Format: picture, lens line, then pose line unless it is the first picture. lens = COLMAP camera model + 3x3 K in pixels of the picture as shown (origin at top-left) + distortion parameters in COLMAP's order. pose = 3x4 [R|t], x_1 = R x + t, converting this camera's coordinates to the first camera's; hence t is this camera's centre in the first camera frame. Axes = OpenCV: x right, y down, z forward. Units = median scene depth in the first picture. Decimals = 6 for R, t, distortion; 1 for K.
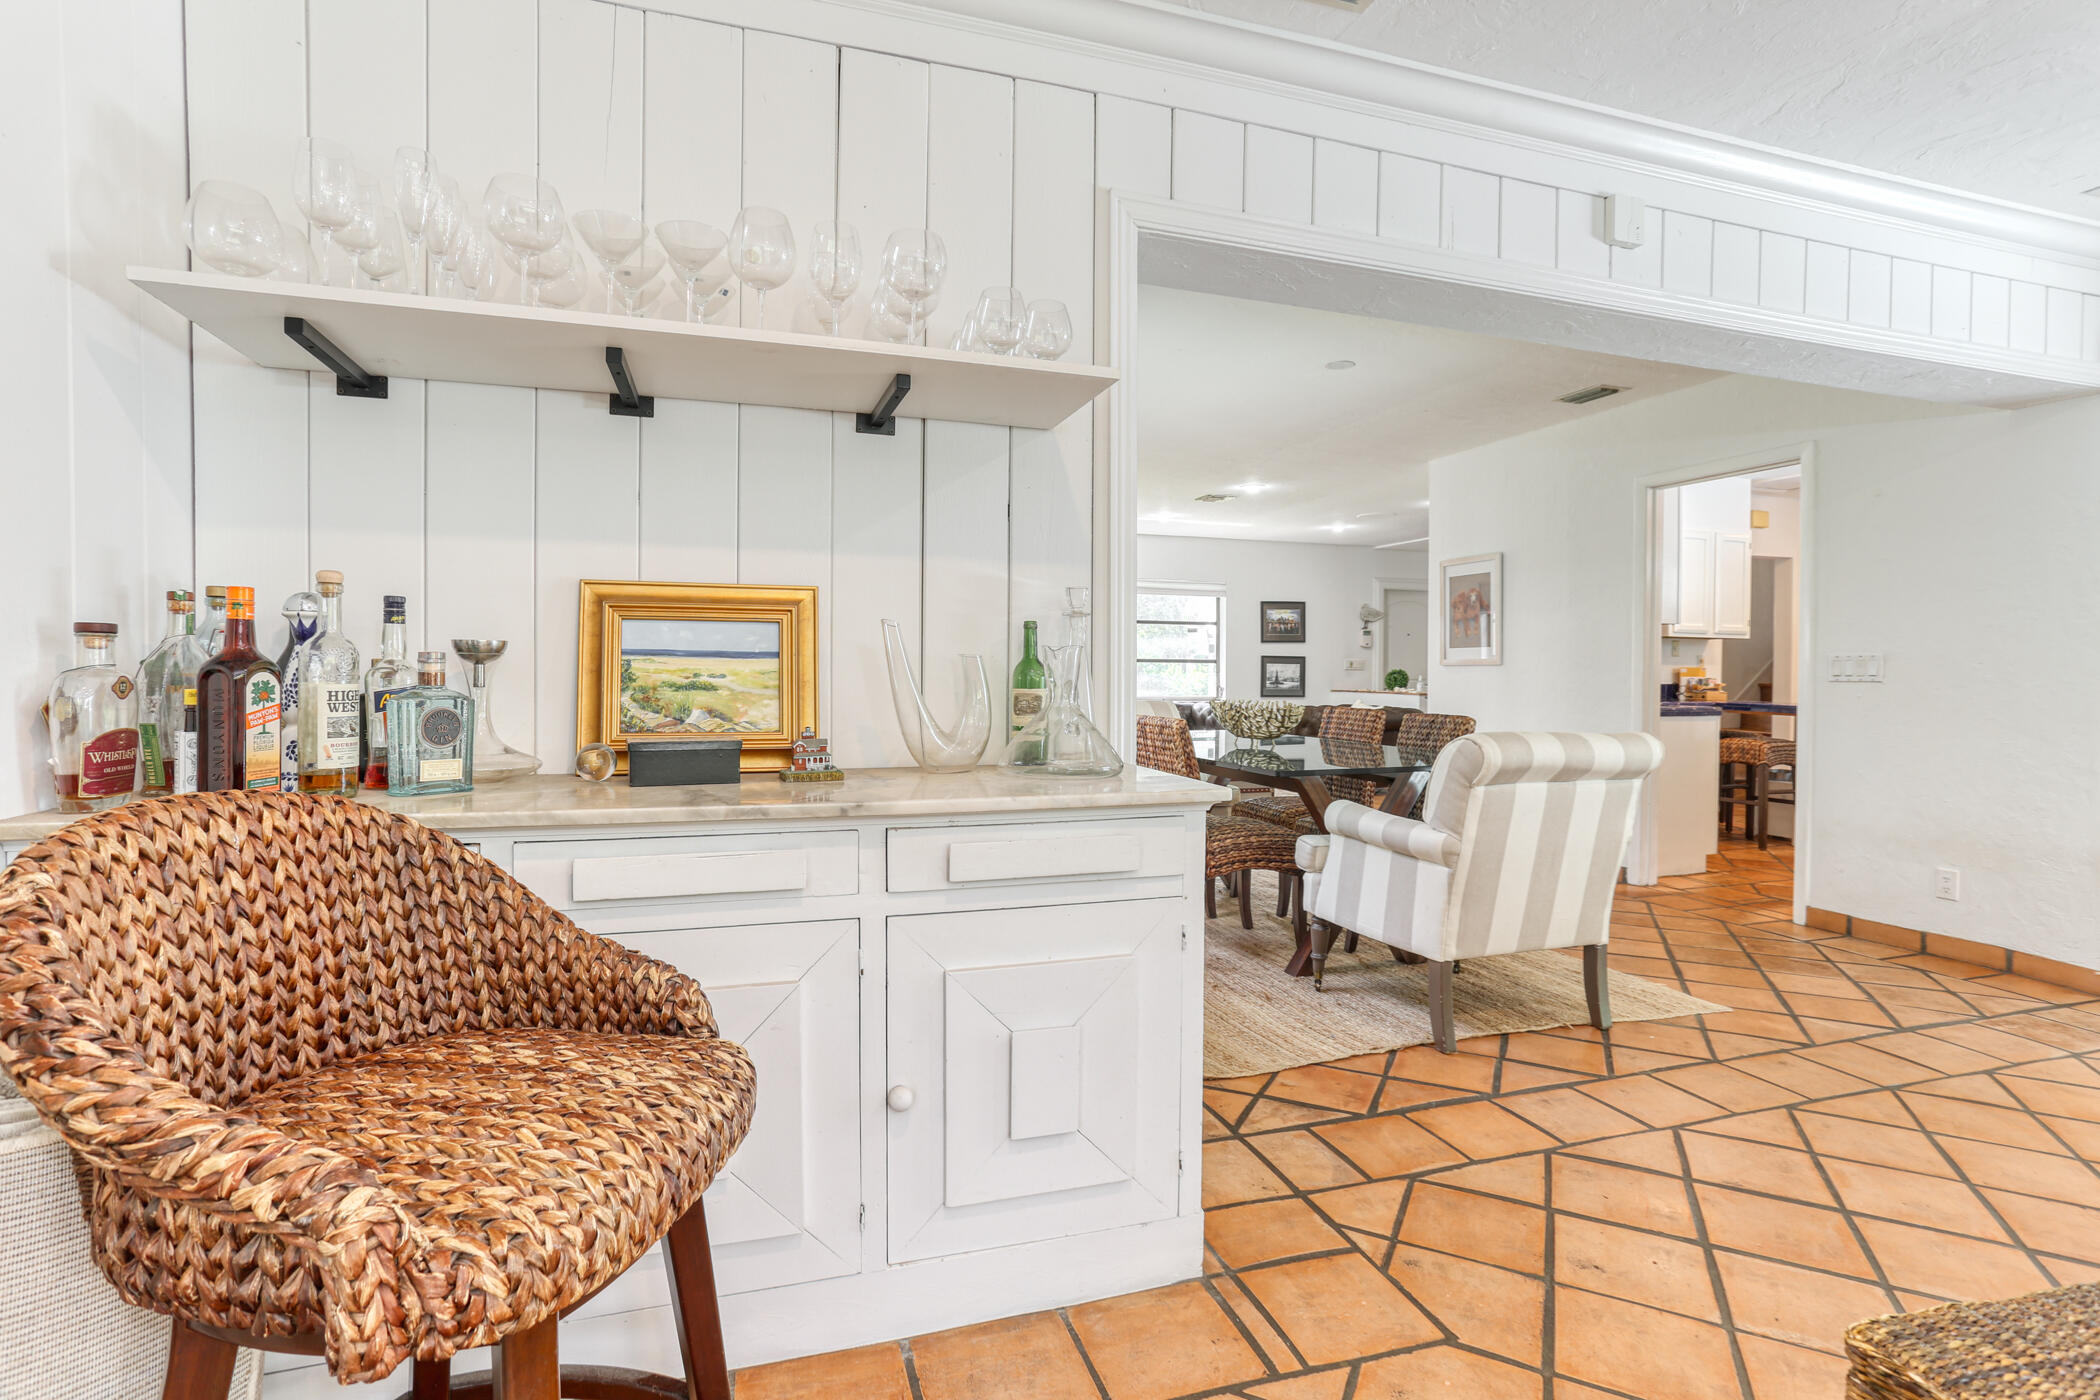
lens RADIAL K [[1009.1, 0, 1046.7], [0, 1009.1, 683.3], [0, 0, 1]] dist [-0.046210, 0.030261]
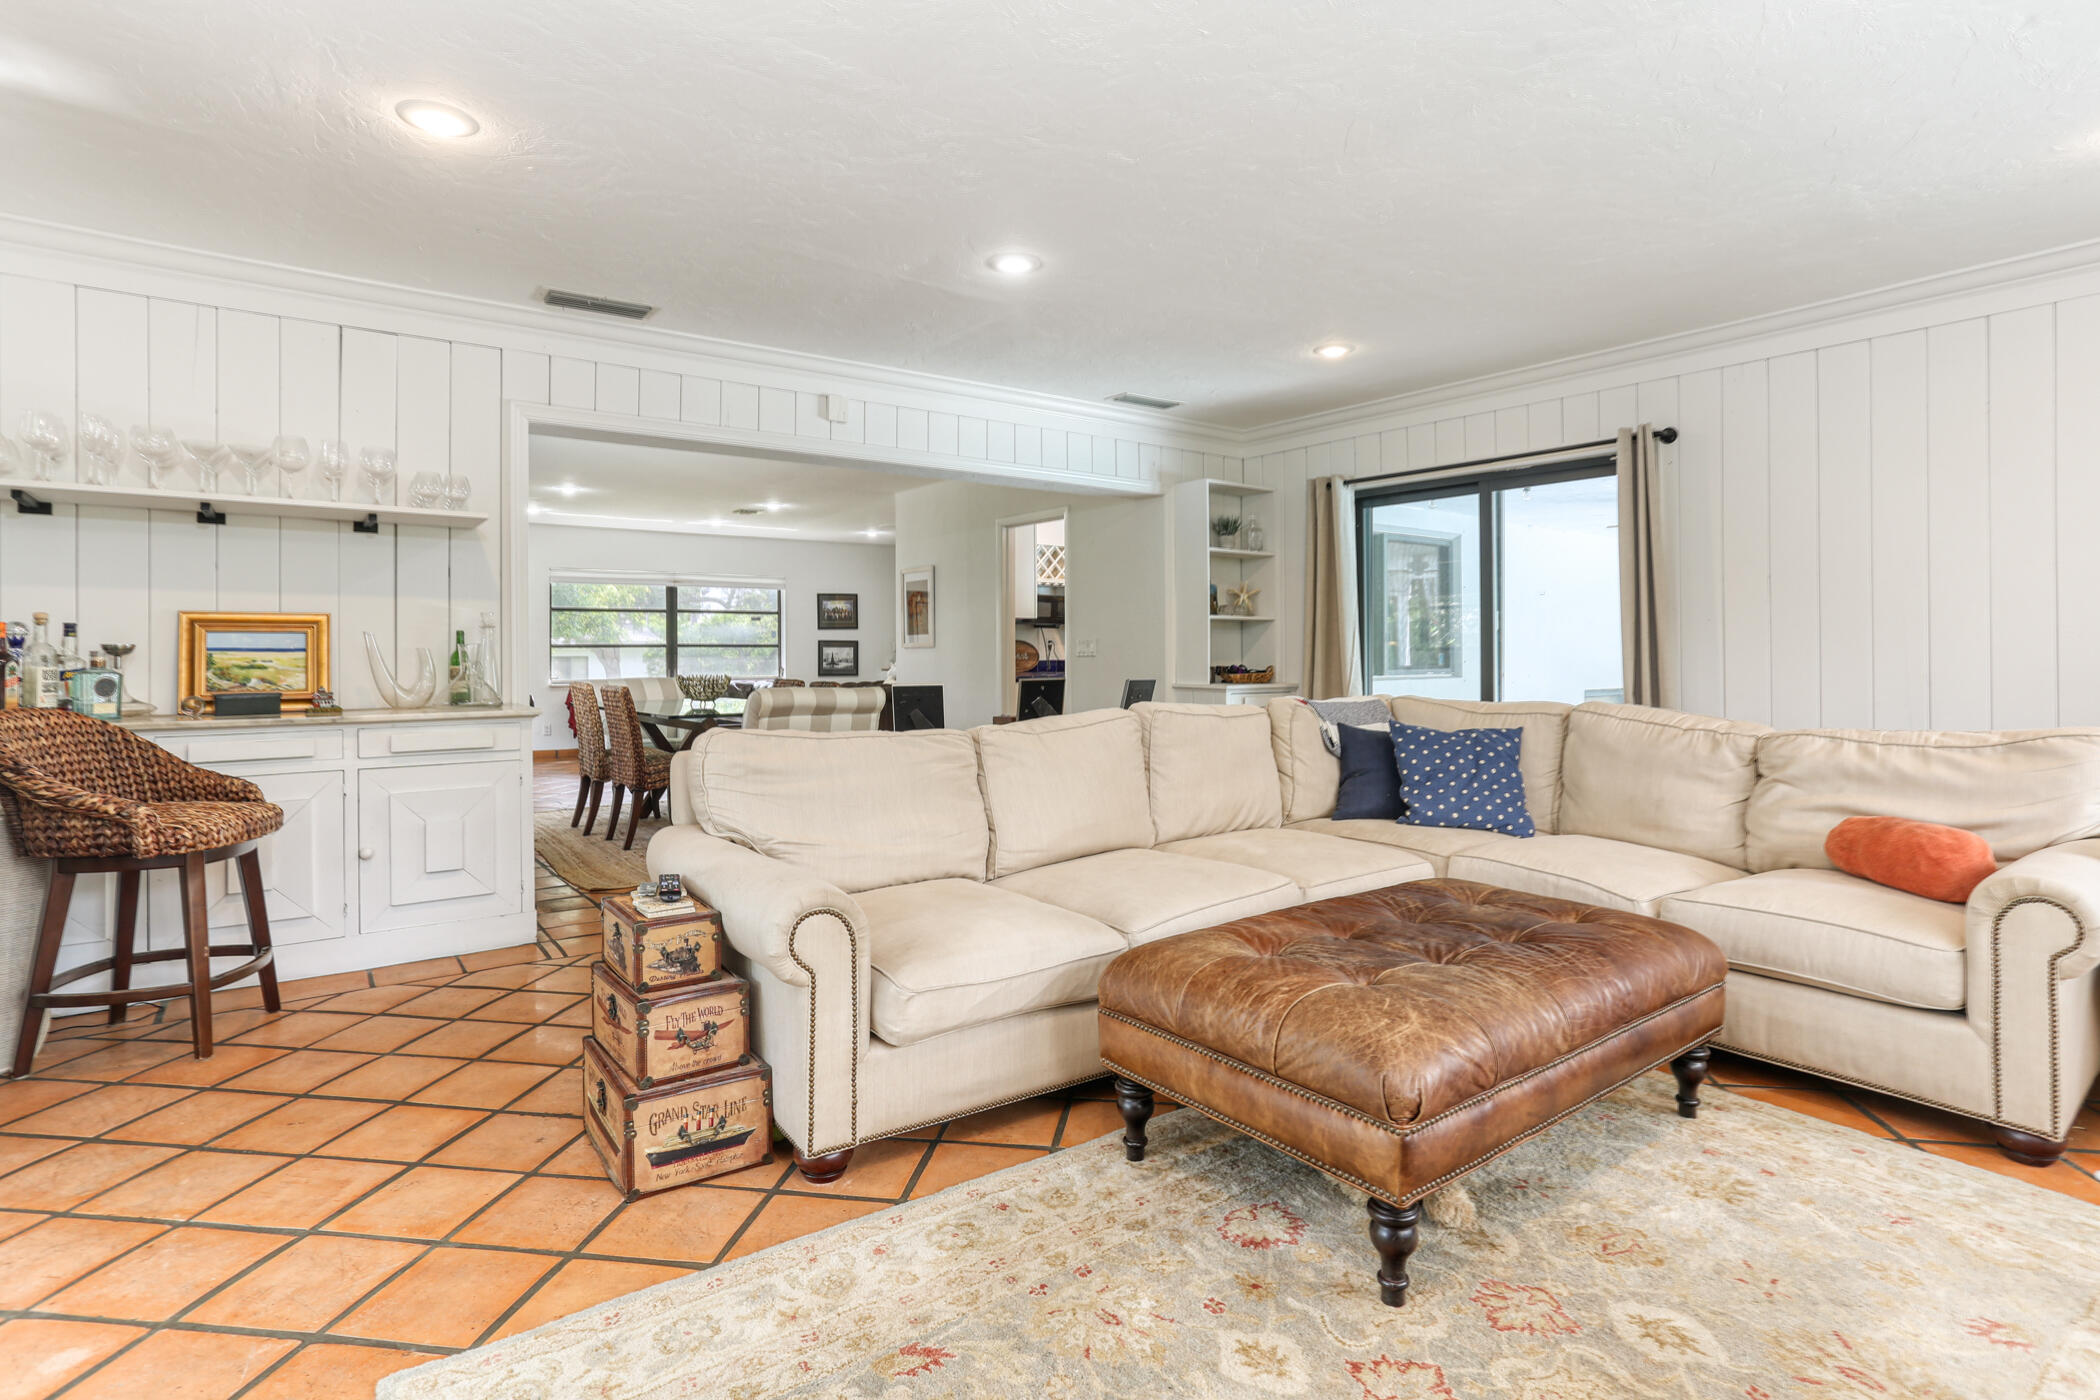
lens RADIAL K [[1063.8, 0, 1060.8], [0, 1063.8, 646.5], [0, 0, 1]] dist [-0.046428, 0.035964]
pose [[0.946497, -0.009725, 0.322565, 0.471929], [0.015750, 0.999747, -0.016071, 0.021064], [-0.322327, 0.020291, 0.946411, -1.415153]]
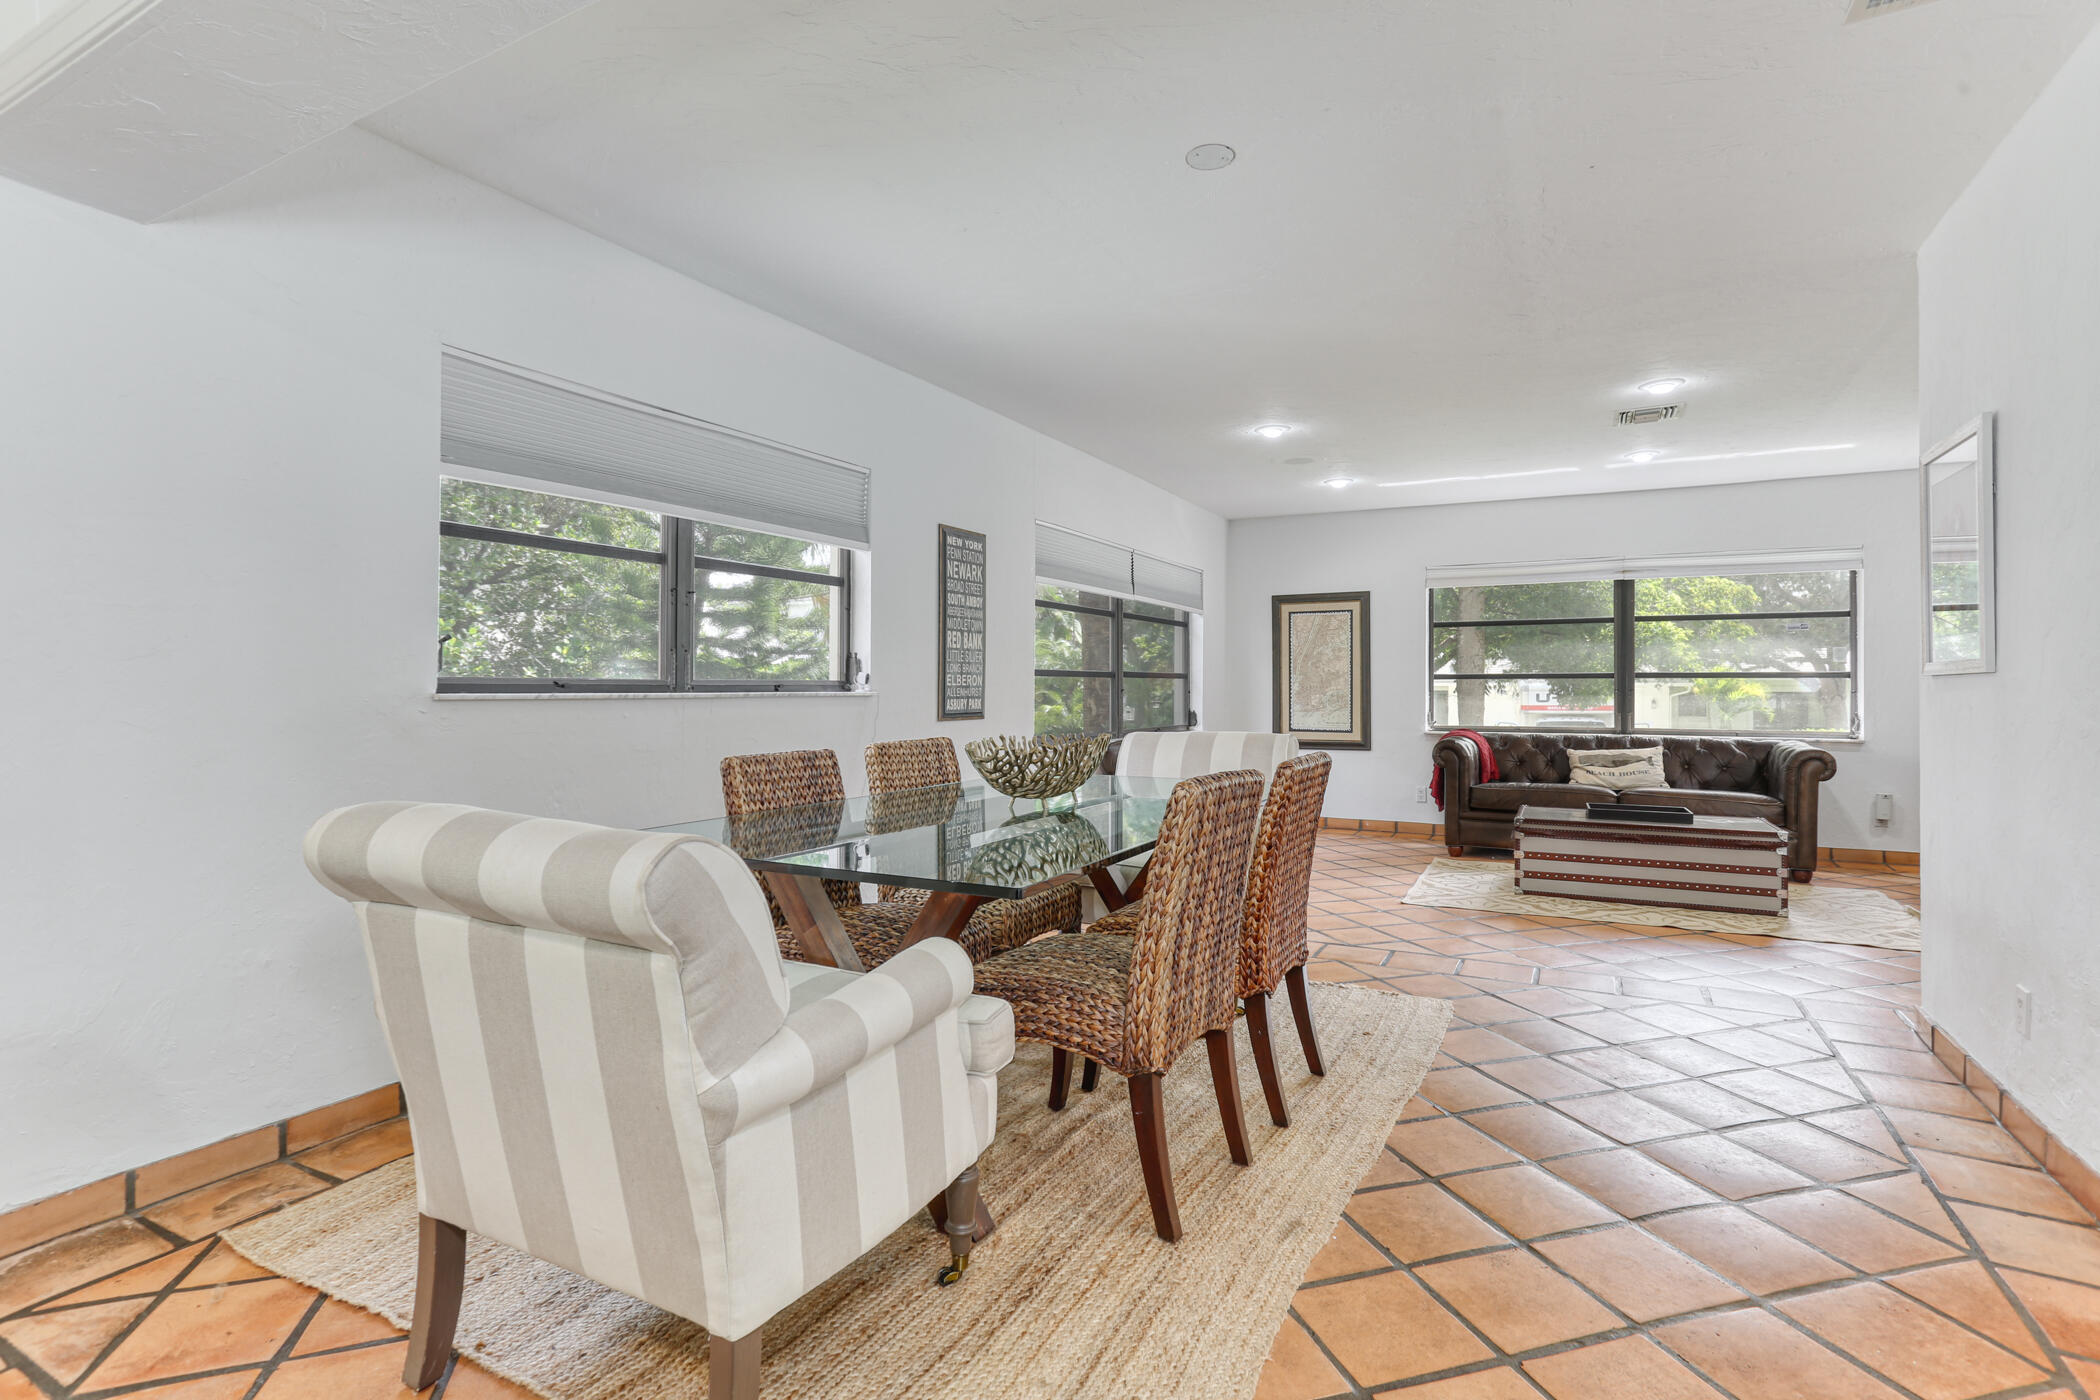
lens RADIAL K [[1009.1, 0, 1046.7], [0, 1009.1, 683.3], [0, 0, 1]] dist [-0.046210, 0.030261]
pose [[0.681525, -0.008330, -0.731748, 1.566074], [-0.008741, 0.999771, -0.019522, -0.003418], [0.731743, 0.019701, 0.681296, 1.296096]]
